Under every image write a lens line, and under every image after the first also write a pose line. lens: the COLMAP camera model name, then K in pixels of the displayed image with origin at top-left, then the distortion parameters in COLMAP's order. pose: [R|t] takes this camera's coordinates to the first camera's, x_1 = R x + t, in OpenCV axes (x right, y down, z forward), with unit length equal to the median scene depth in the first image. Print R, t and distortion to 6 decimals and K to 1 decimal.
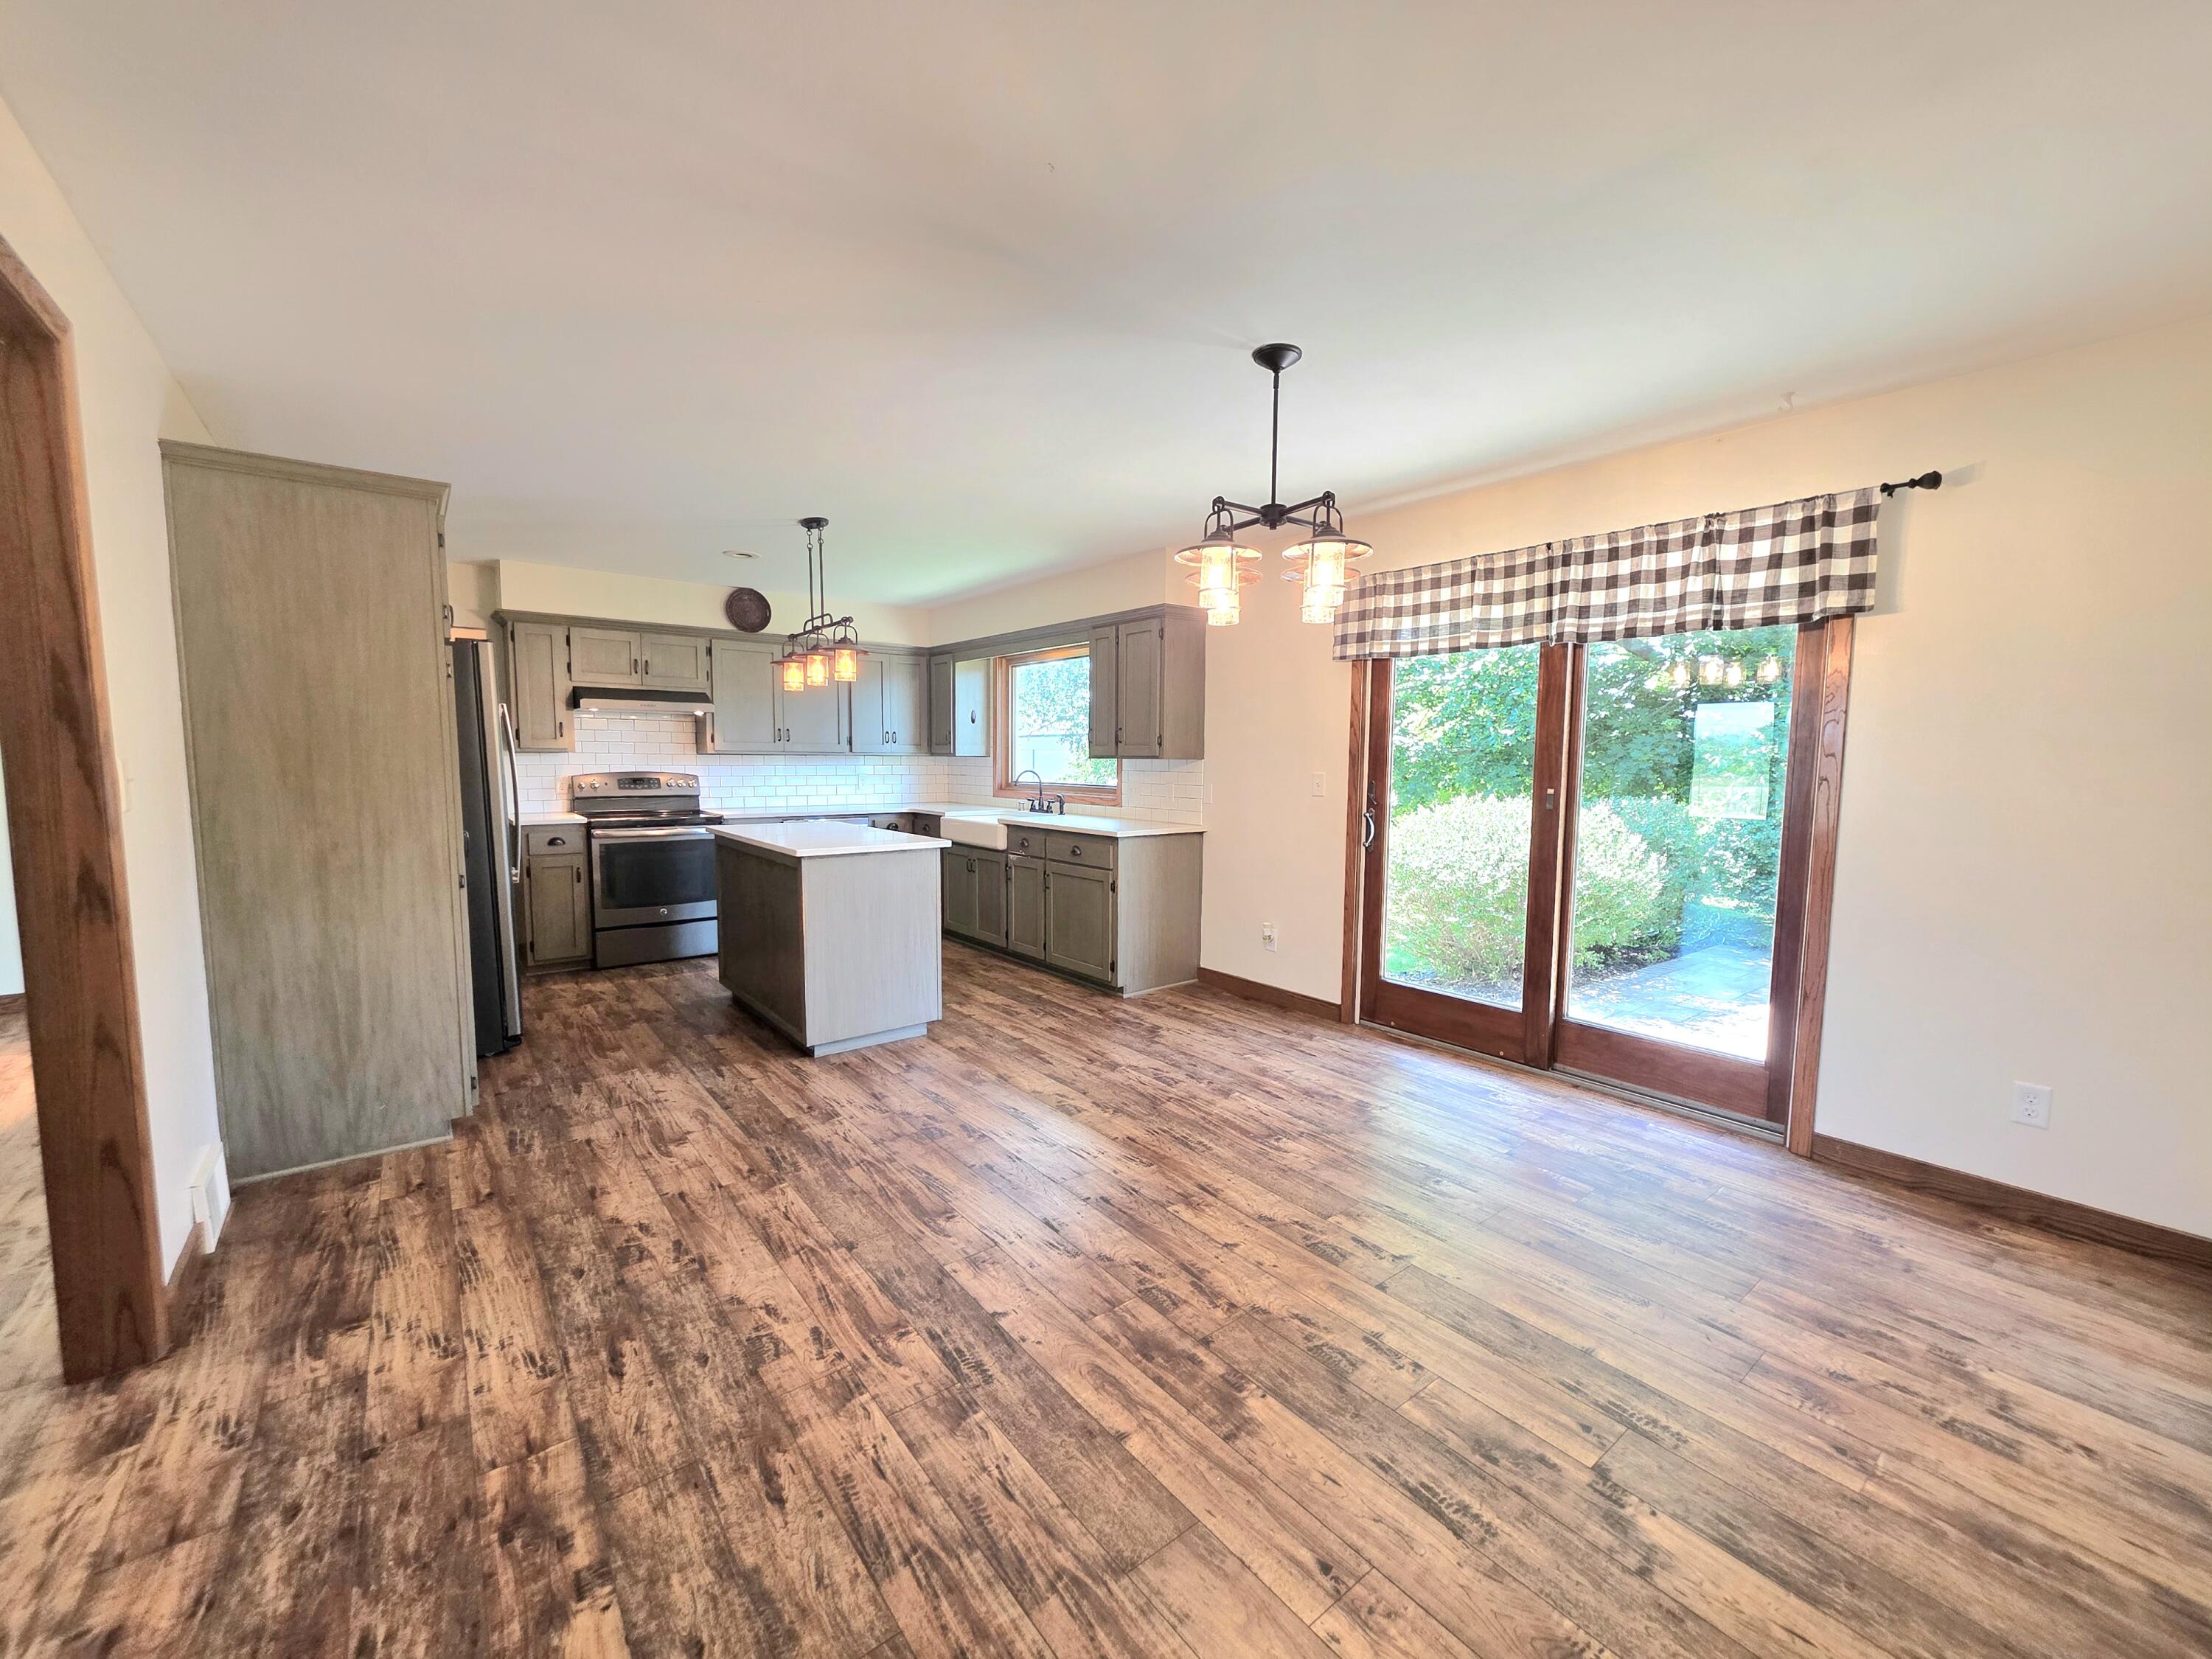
lens RADIAL K [[886.8, 0, 1113.4], [0, 886.8, 840.4], [0, 0, 1]] dist [0.001023, -0.000155]
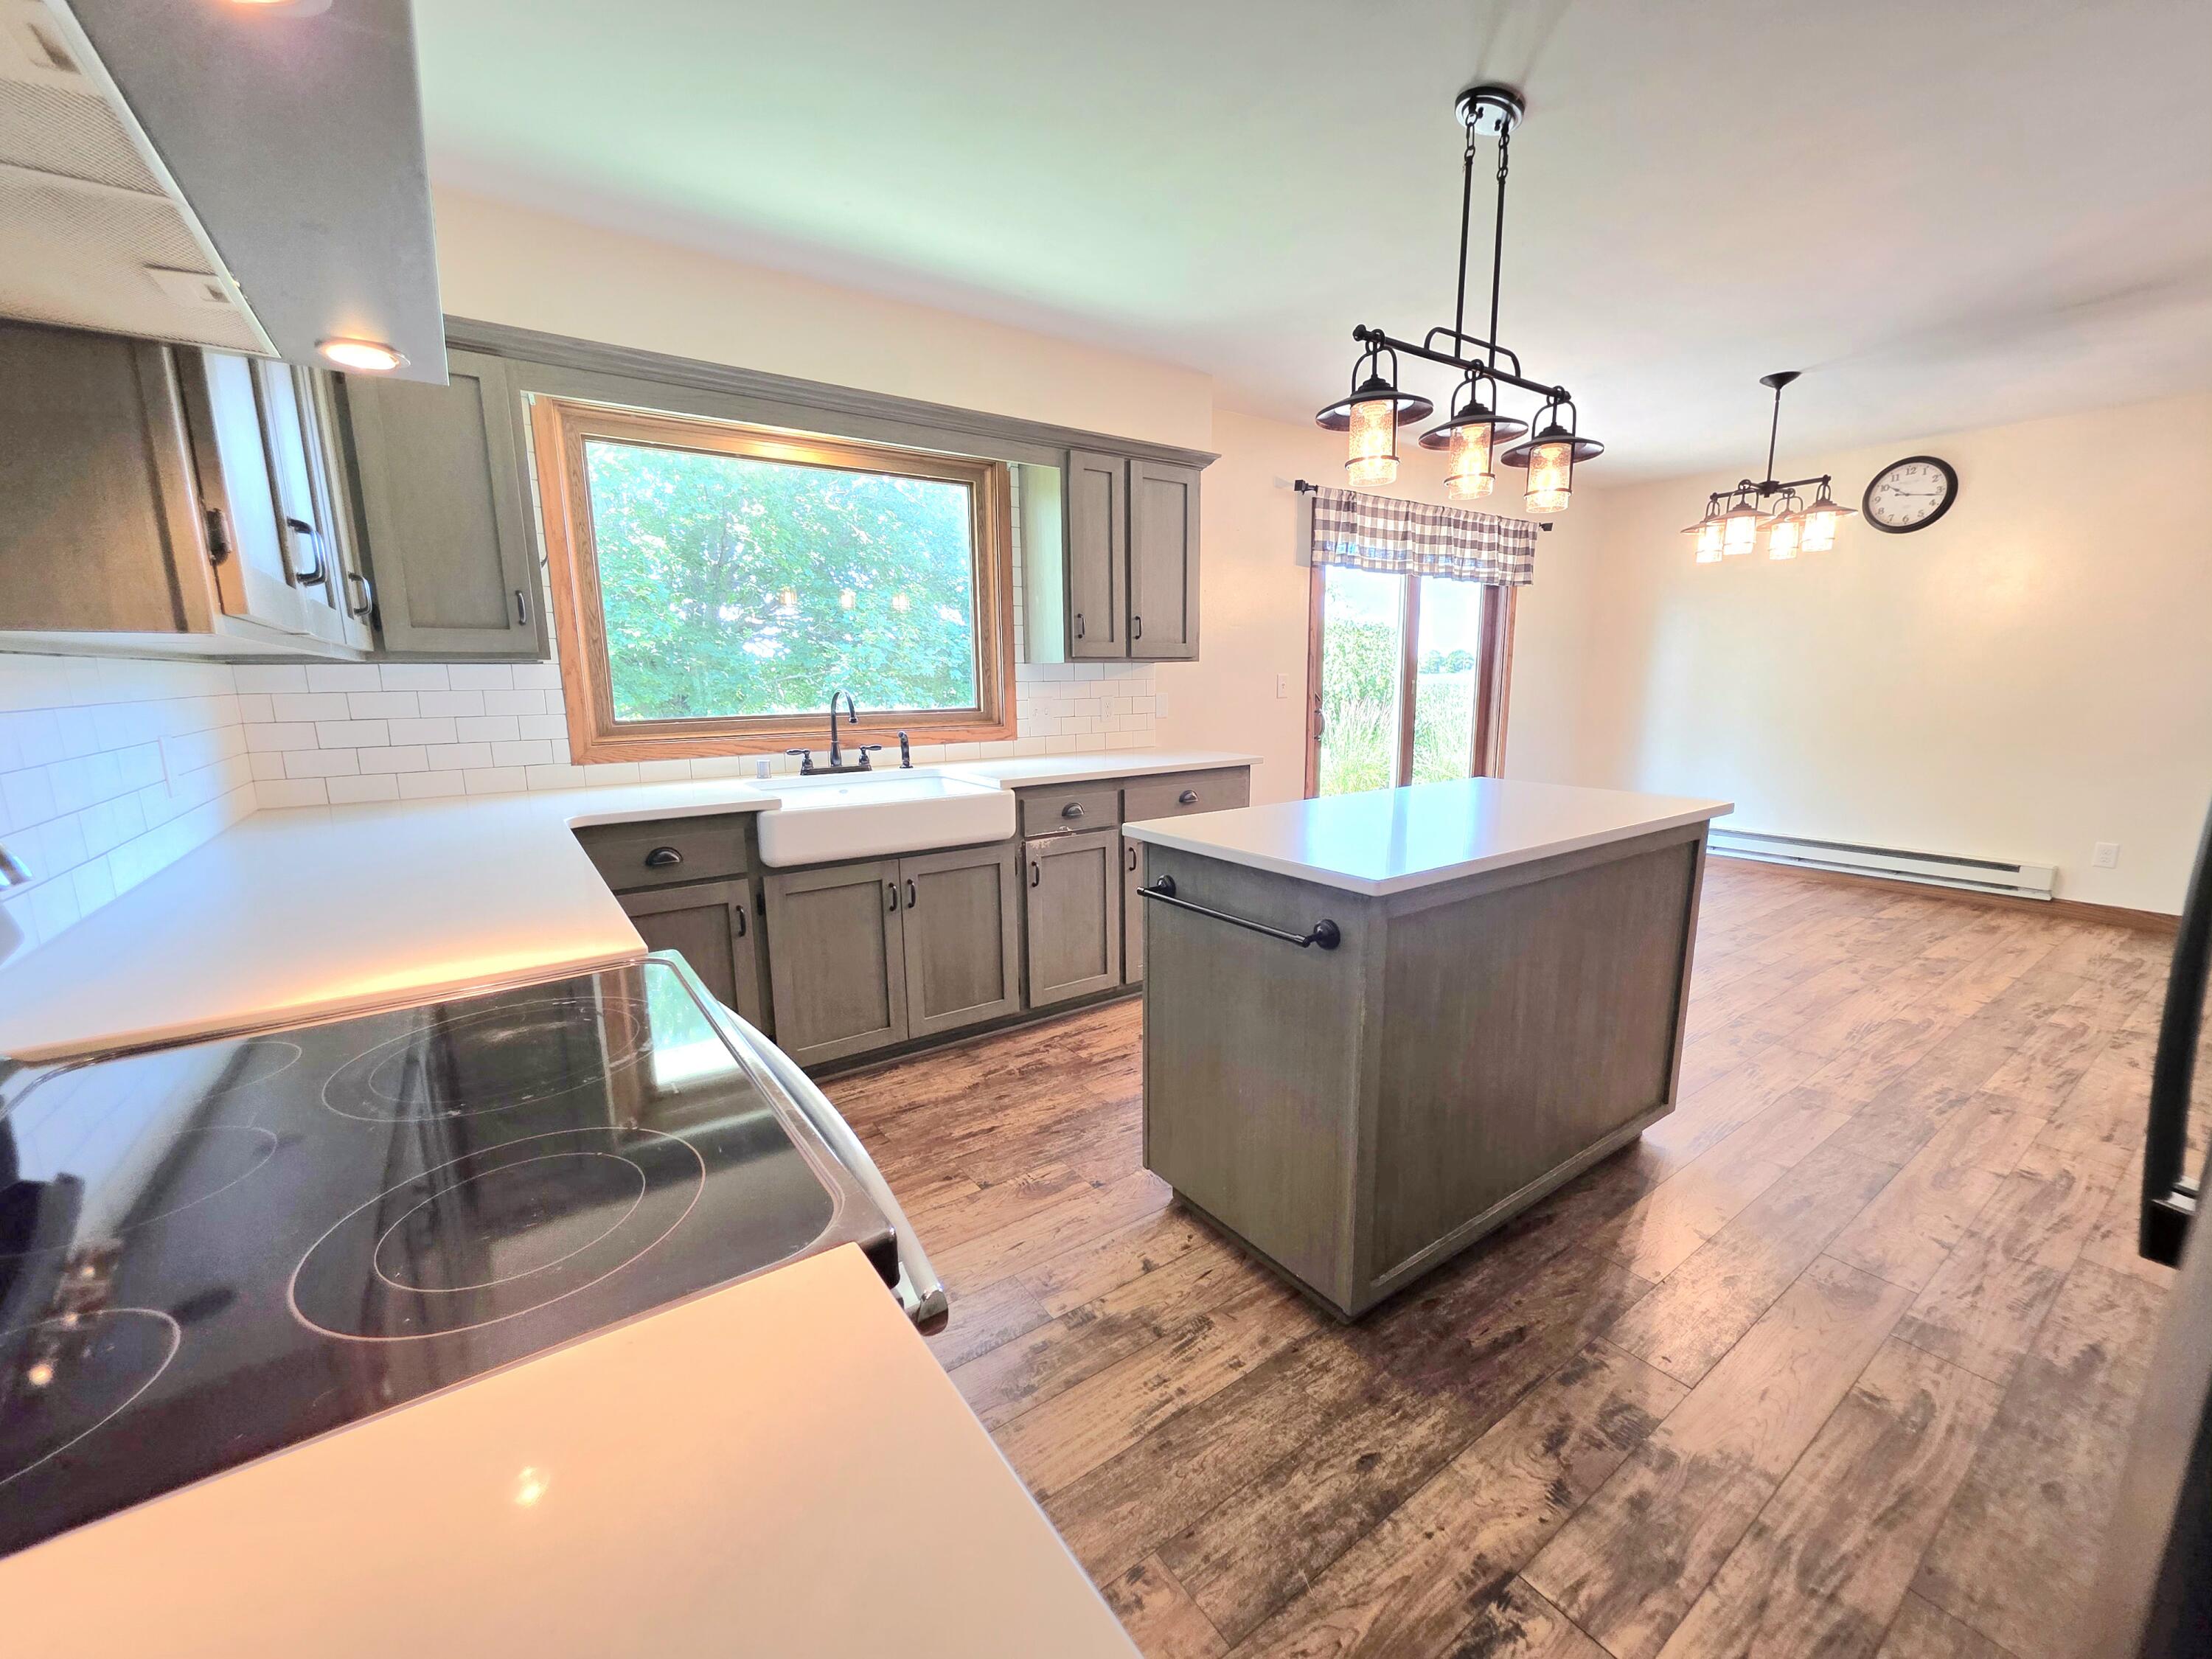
lens RADIAL K [[886.8, 0, 1113.4], [0, 886.8, 840.4], [0, 0, 1]] dist [0.001023, -0.000155]
pose [[0.053262, -0.194684, 0.979419, -0.980837], [0.106024, 0.976369, 0.188312, -0.124121], [-0.992936, 0.093813, 0.072644, 1.371583]]
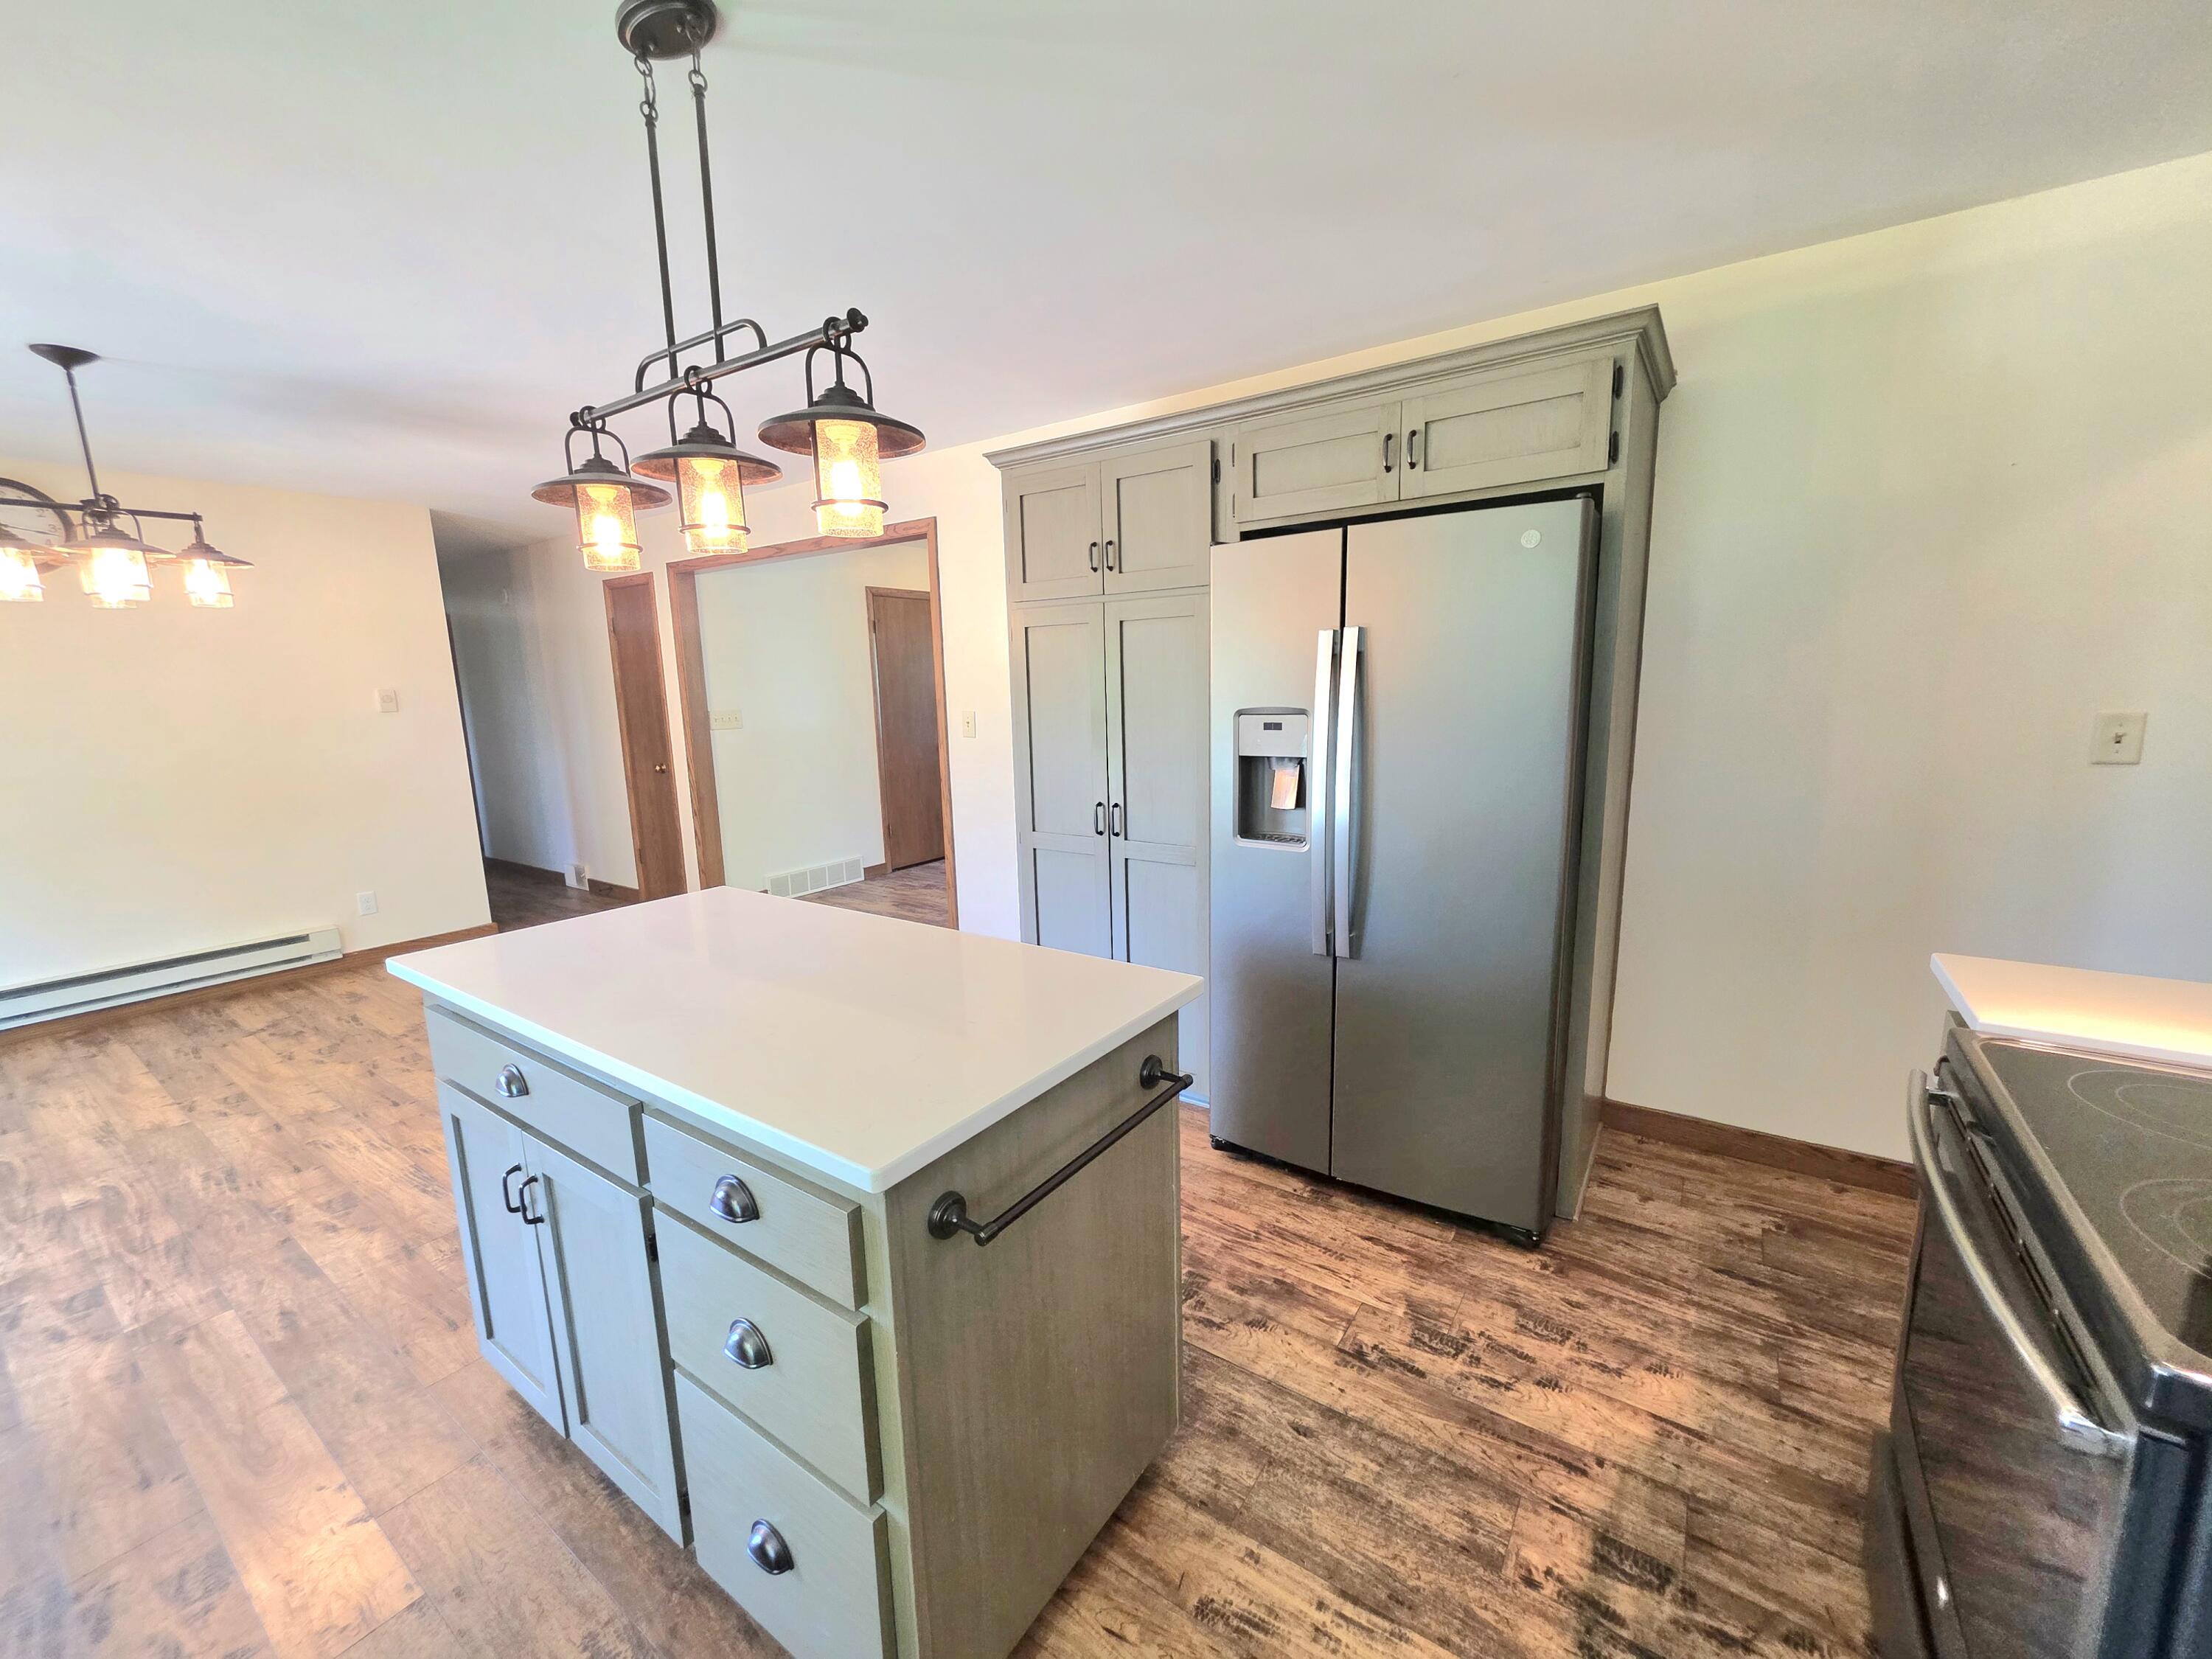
lens RADIAL K [[886.8, 0, 1113.4], [0, 886.8, 840.4], [0, 0, 1]] dist [0.001023, -0.000155]
pose [[-0.957165, 0.065984, -0.281925, -0.441674], [-0.011836, 0.963956, 0.265797, -0.188264], [0.289302, 0.257748, -0.921884, 1.631909]]
